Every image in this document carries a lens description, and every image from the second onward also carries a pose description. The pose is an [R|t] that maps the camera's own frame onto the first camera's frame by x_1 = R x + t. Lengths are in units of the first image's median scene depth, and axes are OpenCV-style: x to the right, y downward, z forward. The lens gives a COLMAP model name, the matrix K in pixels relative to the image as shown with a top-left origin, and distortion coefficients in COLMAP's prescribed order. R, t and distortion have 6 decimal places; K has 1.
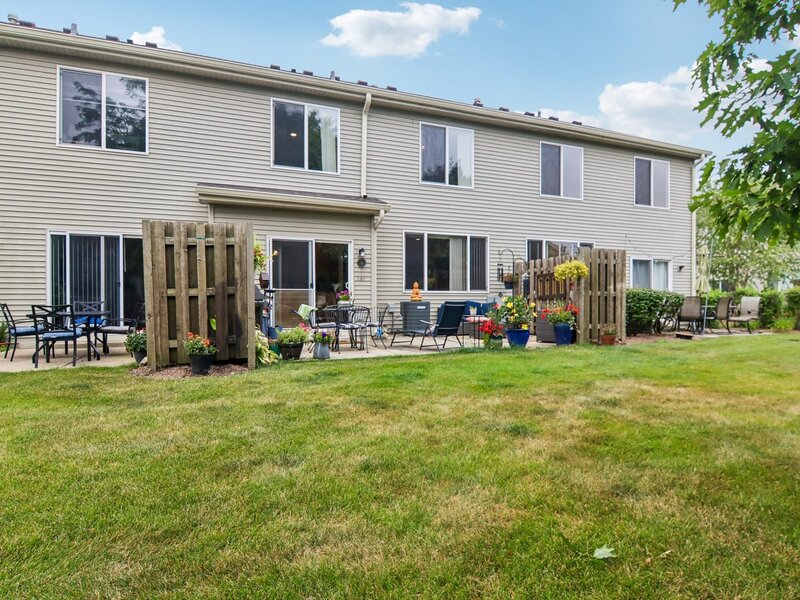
lens RADIAL K [[458.3, 0, 384.3], [0, 458.3, 300.5], [0, 0, 1]] dist [-0.014546, -0.000937]
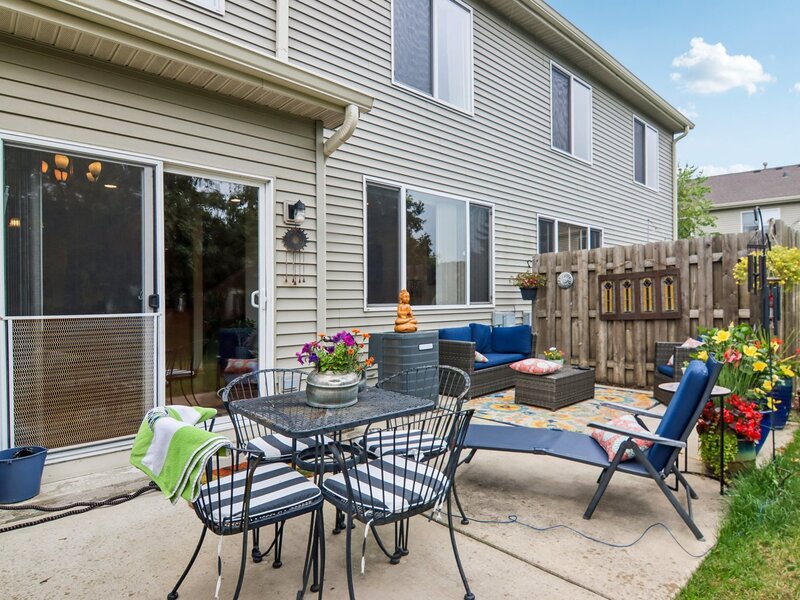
lens RADIAL K [[458.3, 0, 384.3], [0, 458.3, 300.5], [0, 0, 1]] dist [-0.014546, -0.000937]
pose [[0.930198, -0.010910, 0.366896, -0.115894], [0.010956, 0.999938, 0.001956, -0.030124], [-0.366895, 0.002200, 0.930260, 0.587599]]
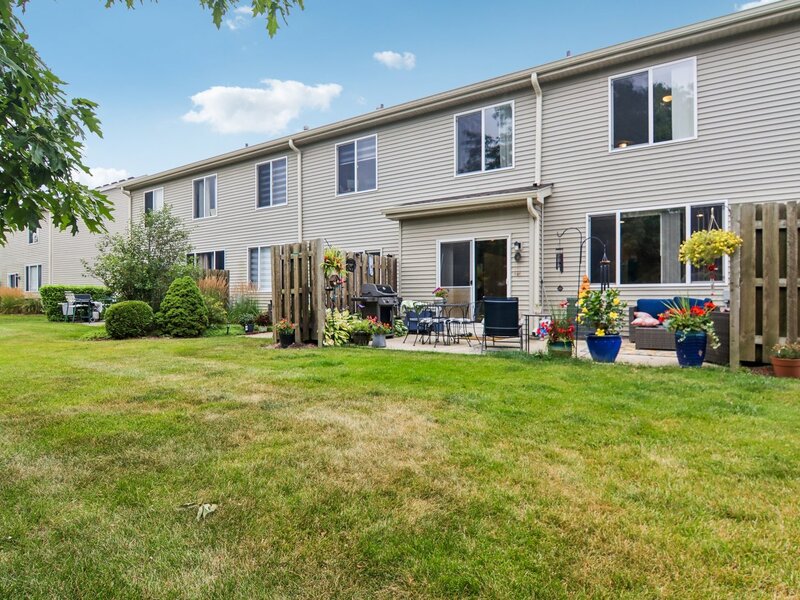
lens RADIAL K [[458.3, 0, 384.3], [0, 458.3, 300.5], [0, 0, 1]] dist [-0.014546, -0.000937]
pose [[0.553277, 0.006073, -0.832975, 0.565779], [0.001783, 0.999962, 0.008475, -0.000252], [0.832996, -0.006174, 0.553245, 0.227178]]
